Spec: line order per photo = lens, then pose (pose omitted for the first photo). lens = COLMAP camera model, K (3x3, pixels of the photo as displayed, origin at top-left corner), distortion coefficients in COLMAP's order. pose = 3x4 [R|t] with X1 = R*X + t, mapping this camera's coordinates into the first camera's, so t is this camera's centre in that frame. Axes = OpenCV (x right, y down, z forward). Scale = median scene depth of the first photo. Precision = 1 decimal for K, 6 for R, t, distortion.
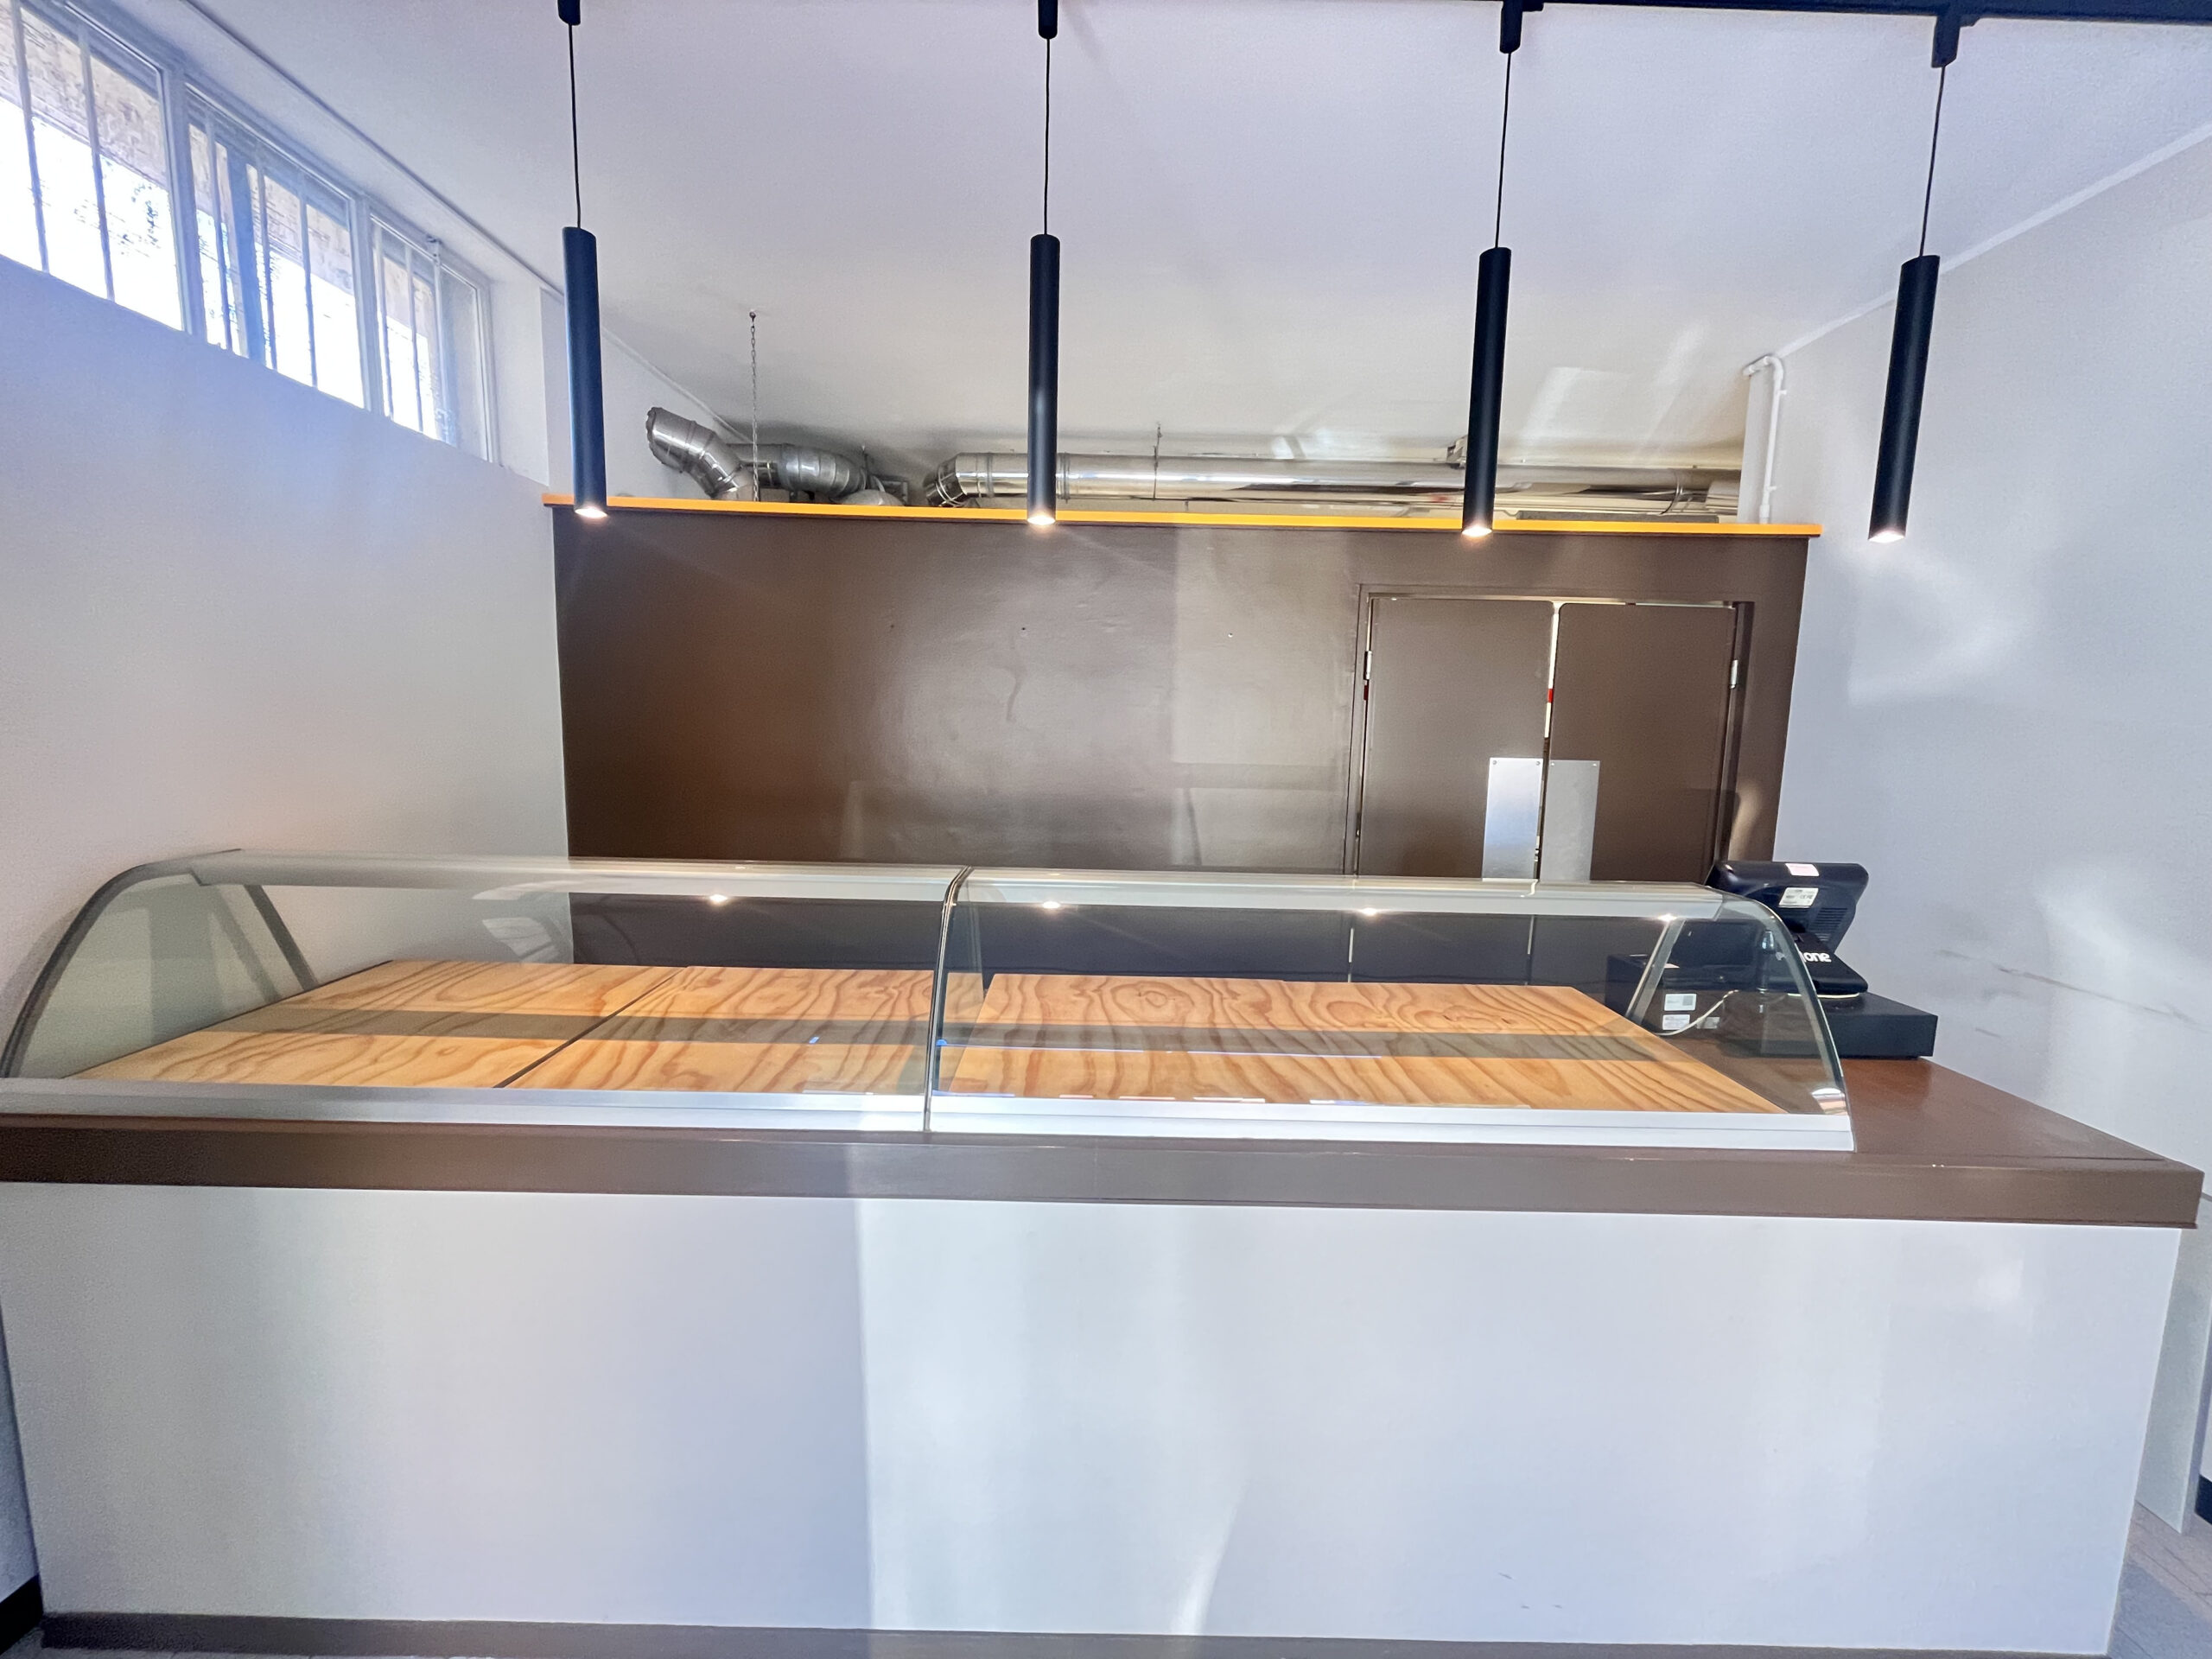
lens RADIAL K [[897.3, 0, 1104.0], [0, 897.3, 831.9], [0, 0, 1]] dist [-0.003591, 0.000504]
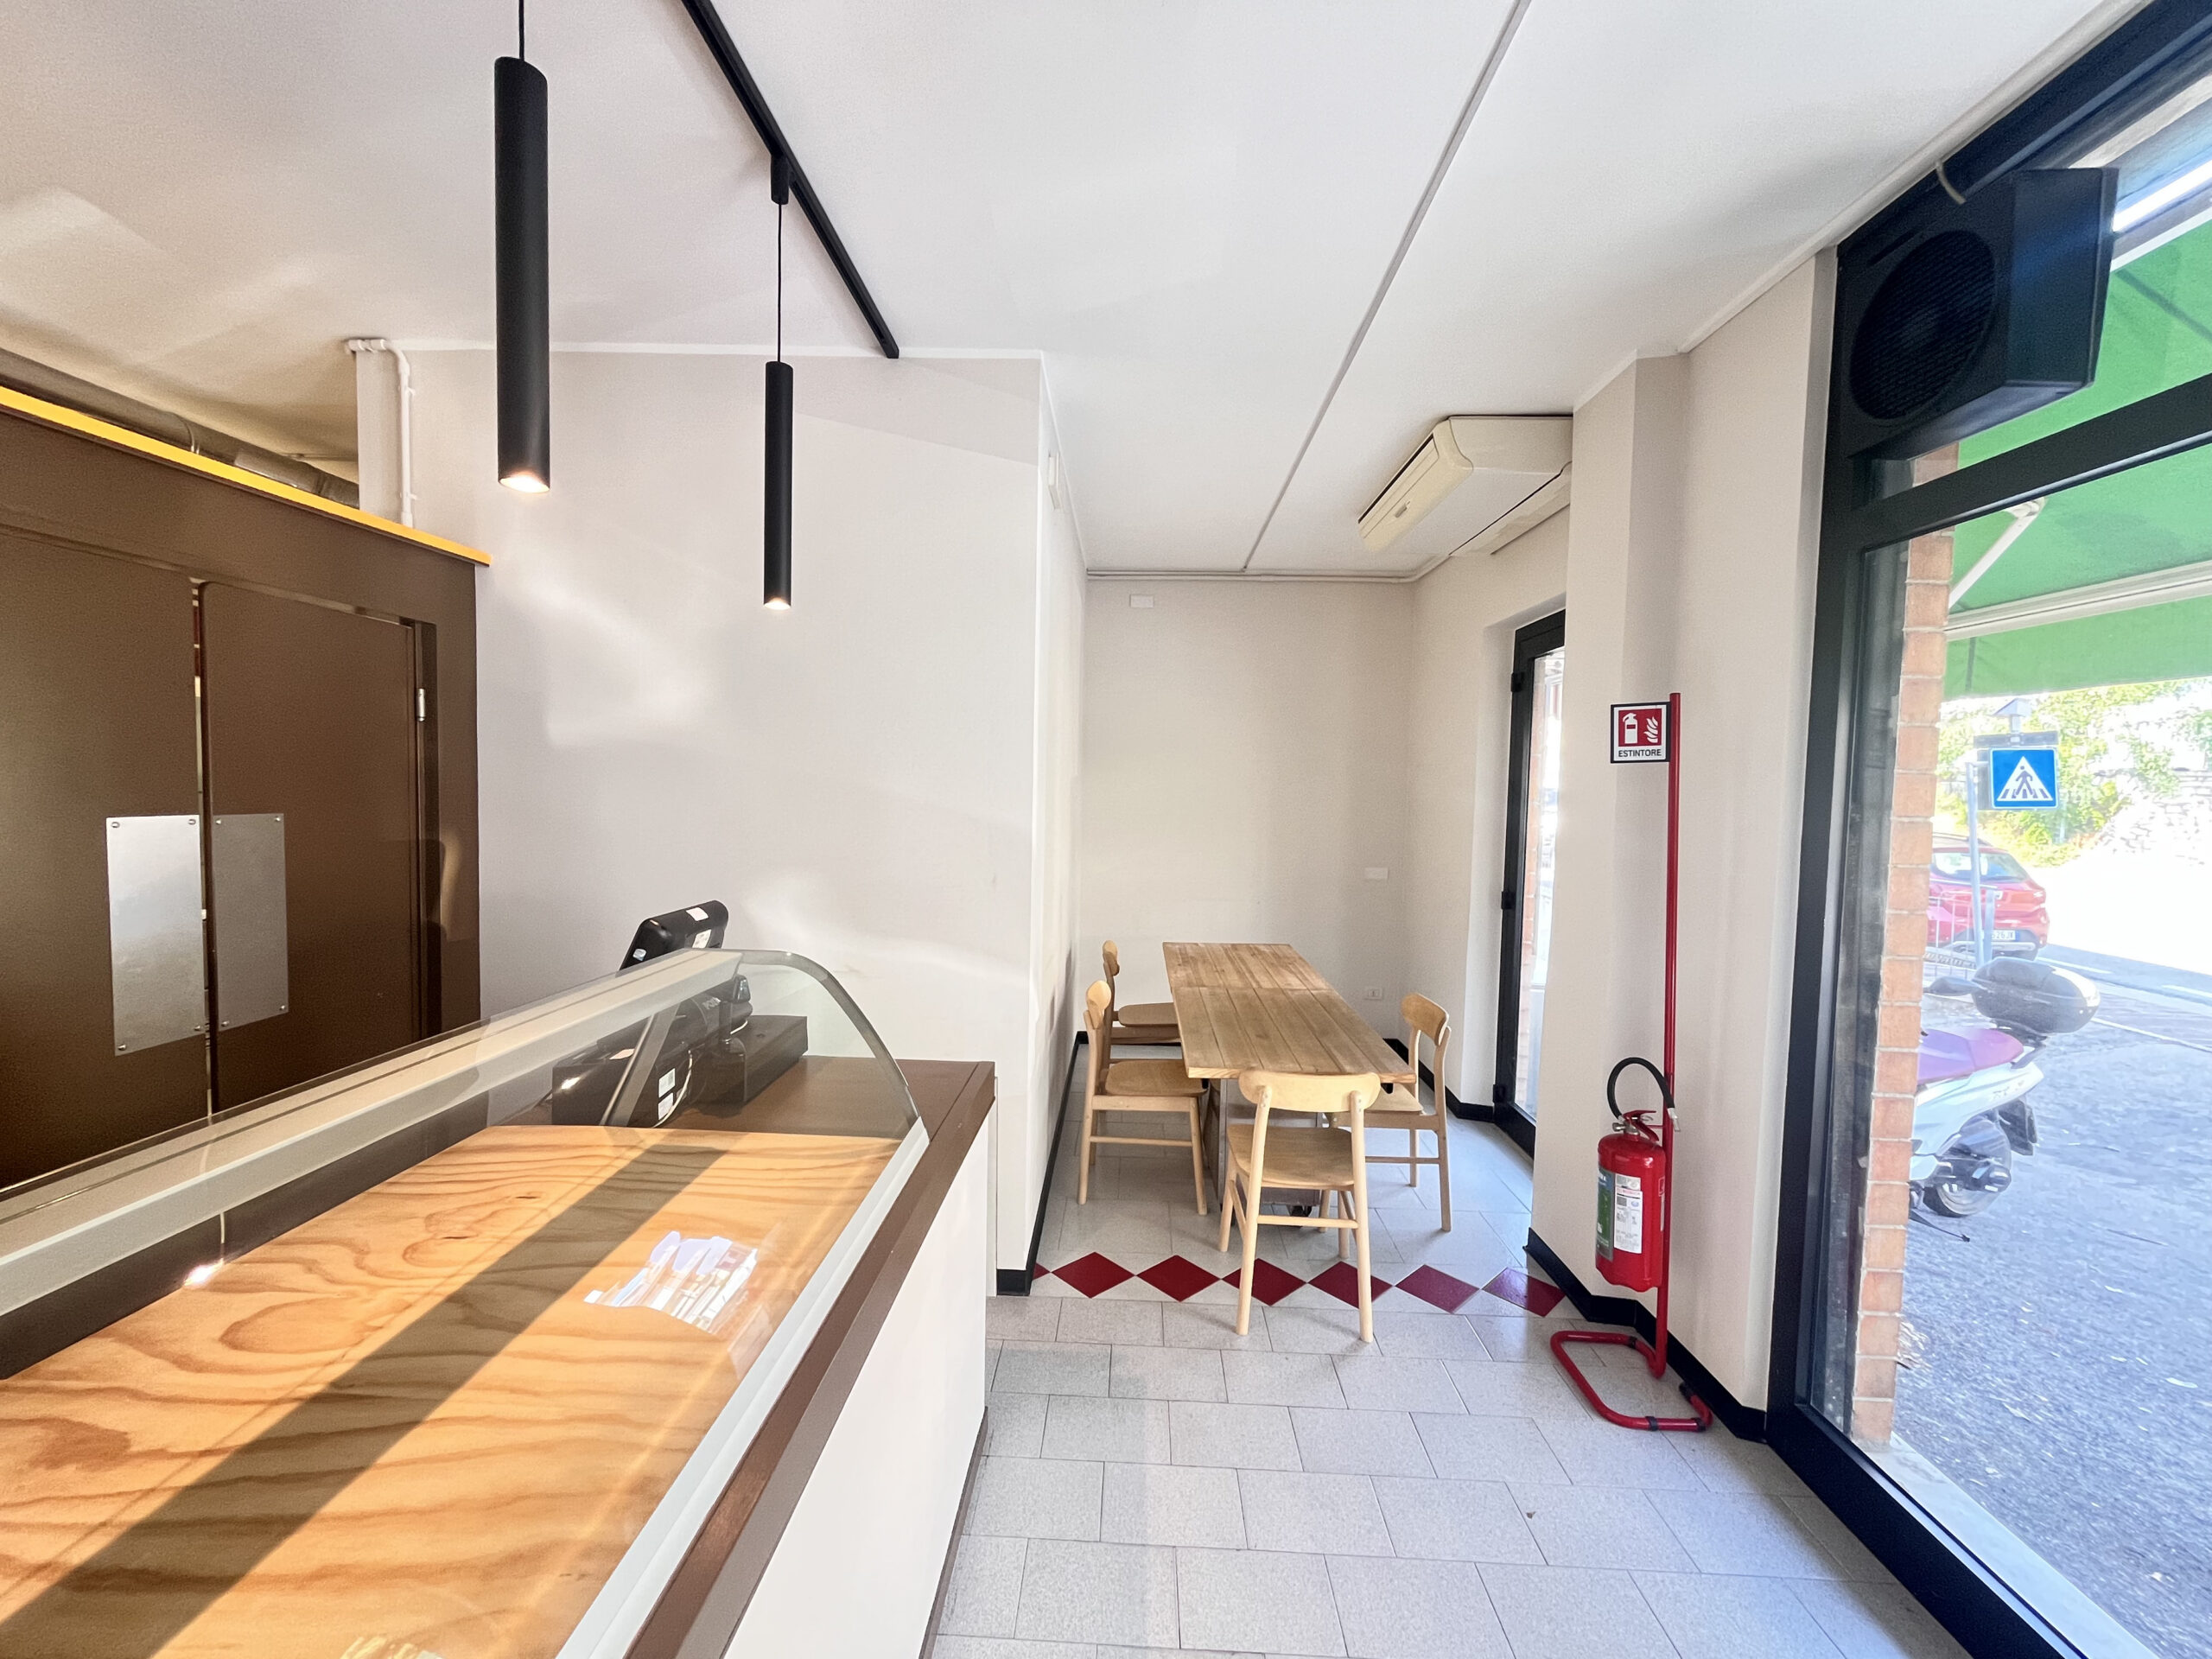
lens RADIAL K [[897.3, 0, 1104.0], [0, 897.3, 831.9], [0, 0, 1]] dist [-0.003591, 0.000504]
pose [[0.043887, -0.074543, 0.996252, -0.207393], [0.102853, 0.992251, 0.069713, -0.074369], [-0.993728, 0.099408, 0.051214, 0.495545]]
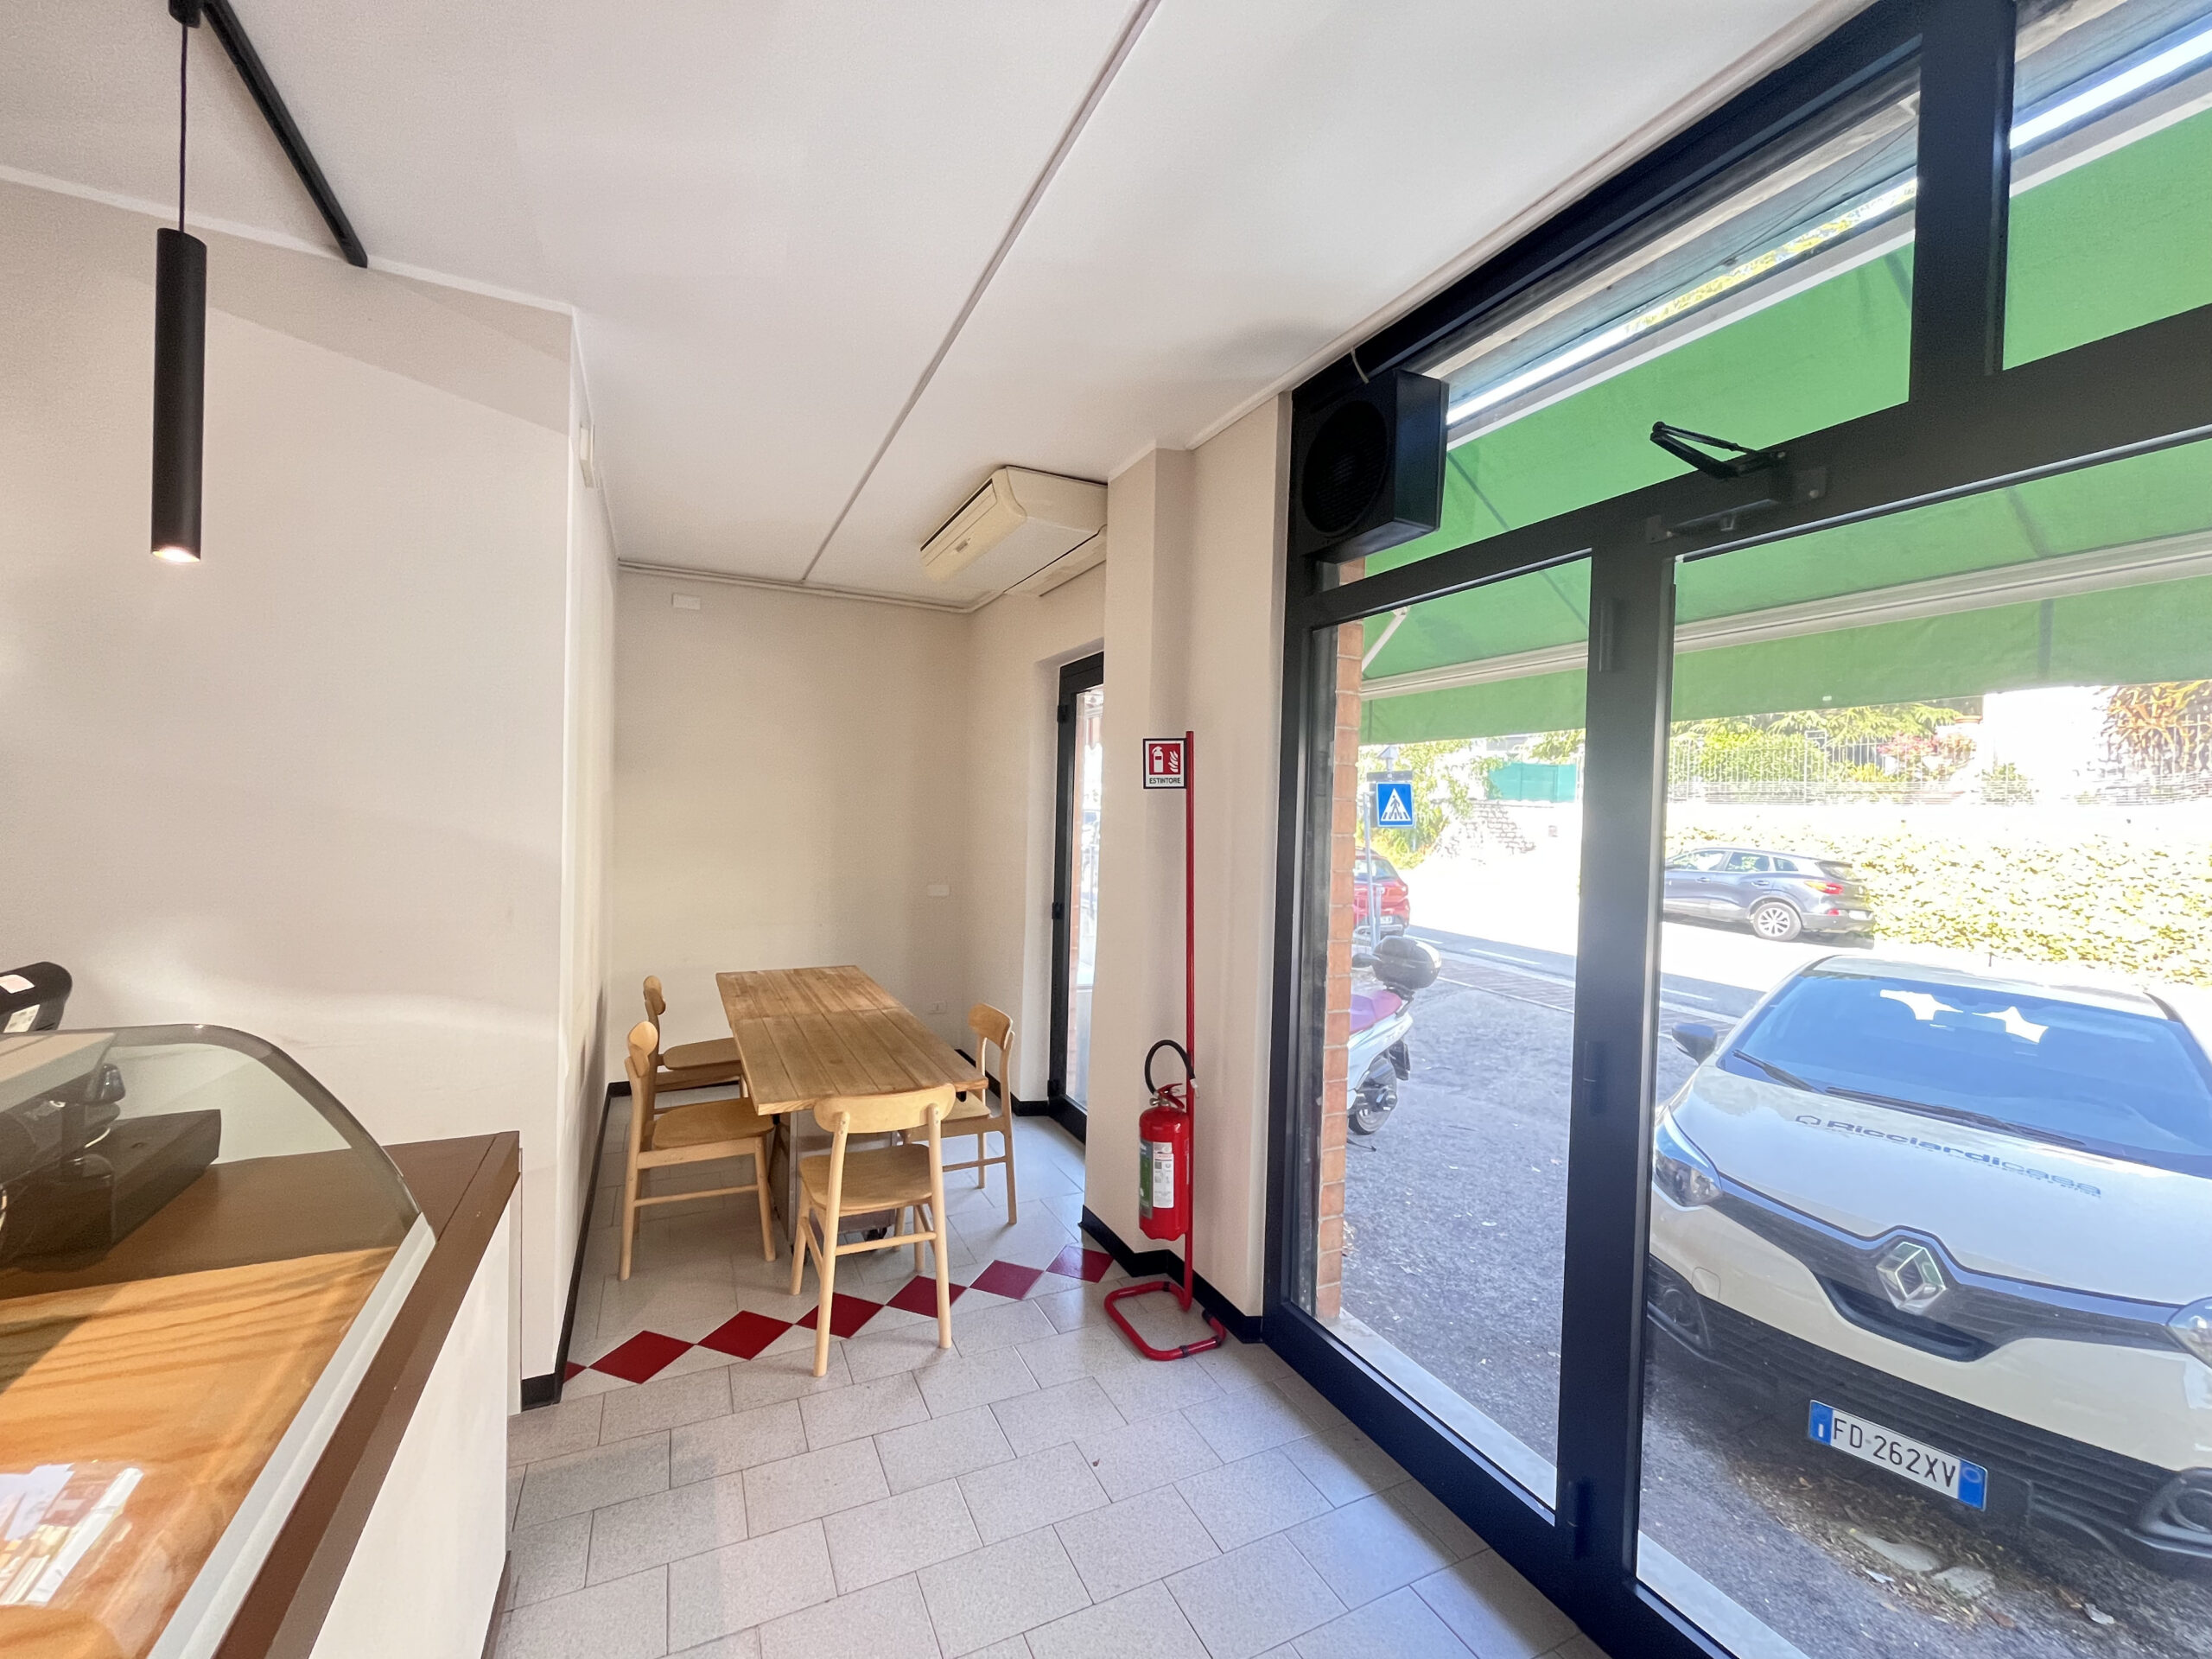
lens RADIAL K [[897.3, 0, 1104.0], [0, 897.3, 831.9], [0, 0, 1]] dist [-0.003591, 0.000504]
pose [[-0.429529, -0.052563, 0.901522, -0.213111], [0.072501, 0.993075, 0.092444, -0.079191], [-0.900138, 0.105069, -0.422744, 0.528997]]
